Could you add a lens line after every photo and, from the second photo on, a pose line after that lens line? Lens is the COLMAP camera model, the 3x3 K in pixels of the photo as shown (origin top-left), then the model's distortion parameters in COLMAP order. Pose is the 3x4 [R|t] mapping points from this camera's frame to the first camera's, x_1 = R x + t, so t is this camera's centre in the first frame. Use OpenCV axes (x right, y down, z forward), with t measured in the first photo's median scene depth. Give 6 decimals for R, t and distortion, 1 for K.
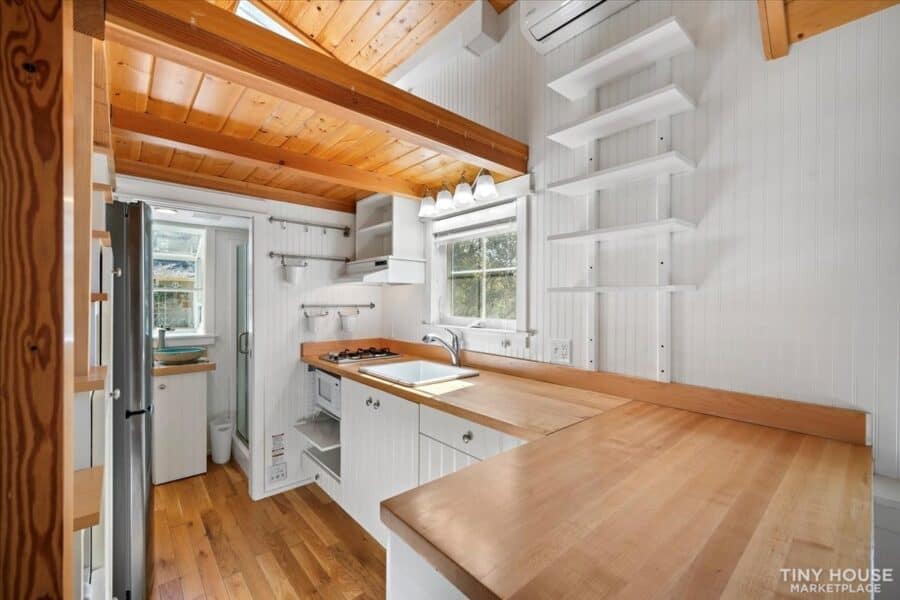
lens RADIAL K [[367.9, 0, 445.1], [0, 367.9, 298.8], [0, 0, 1]] dist [0.005210, -0.001710]
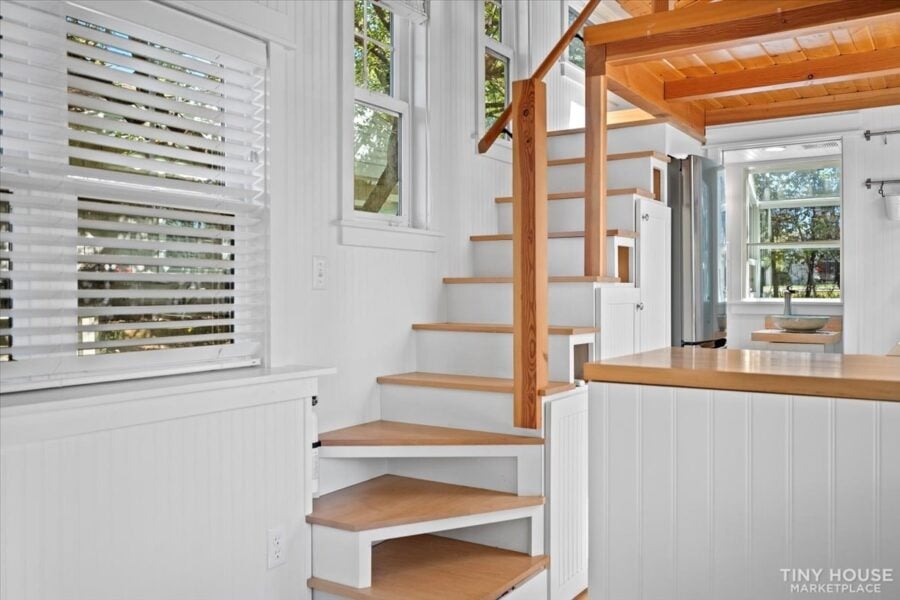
lens RADIAL K [[777.8, 0, 443.7], [0, 777.8, 284.5], [0, 0, 1]] dist [-0.004666, -0.011590]
pose [[0.264932, -0.014645, -0.964156, 0.793024], [0.002398, 0.999892, -0.014529, 0.102346], [0.964264, 0.001538, 0.264938, -0.220117]]
